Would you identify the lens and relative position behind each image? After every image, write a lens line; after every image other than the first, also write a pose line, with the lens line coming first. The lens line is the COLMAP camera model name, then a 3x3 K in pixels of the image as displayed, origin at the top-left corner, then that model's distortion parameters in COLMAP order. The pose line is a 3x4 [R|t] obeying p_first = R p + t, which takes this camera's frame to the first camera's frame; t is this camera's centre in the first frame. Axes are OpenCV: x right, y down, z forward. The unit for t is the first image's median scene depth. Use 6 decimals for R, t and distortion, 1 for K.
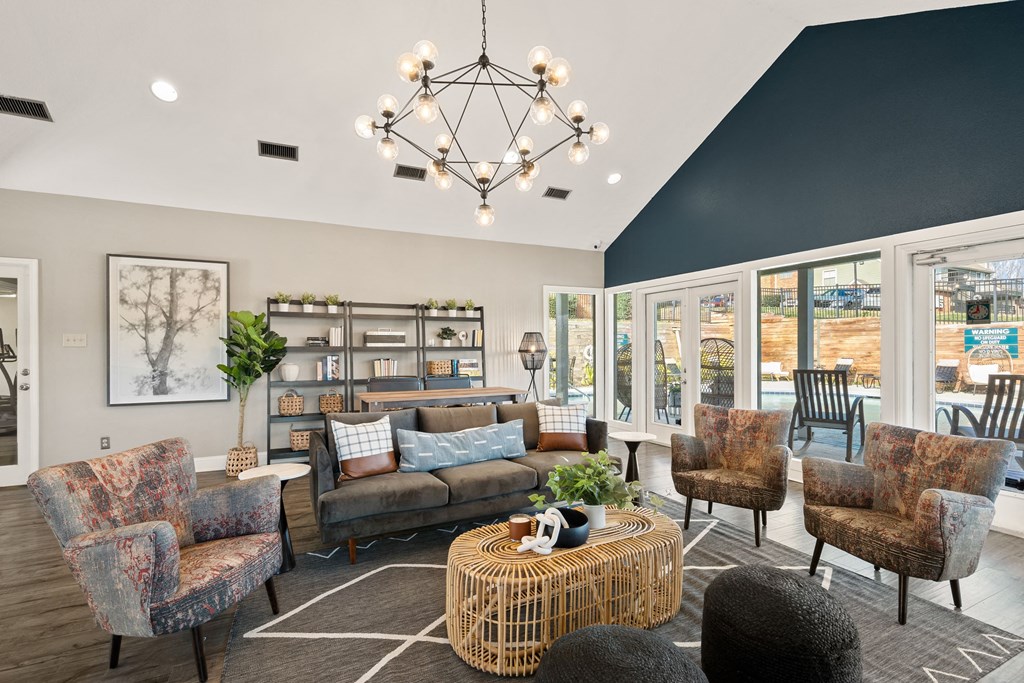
lens RADIAL K [[468.5, 0, 507.2], [0, 468.5, 341.7], [0, 0, 1]] dist [0.004300, 0.001505]
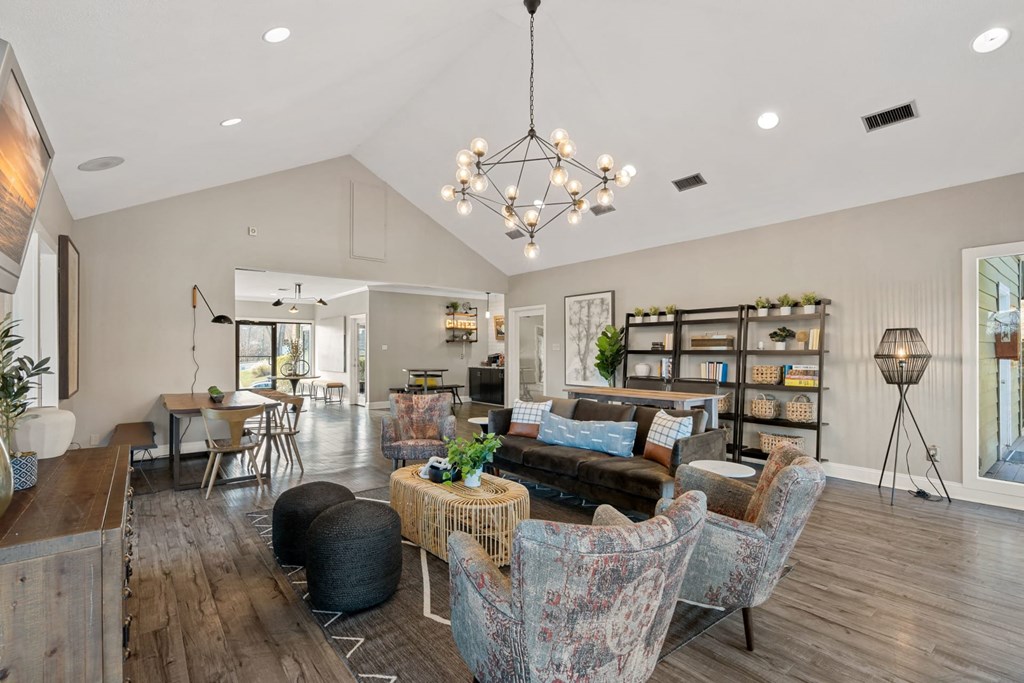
lens RADIAL K [[468.5, 0, 509.7], [0, 468.5, 349.8], [0, 0, 1]] dist [0.004300, 0.001505]
pose [[0.240597, -0.000890, -0.970625, 0.615289], [0.012929, 0.999914, 0.002288, 0.001503], [0.970539, -0.013100, 0.240588, 0.319521]]
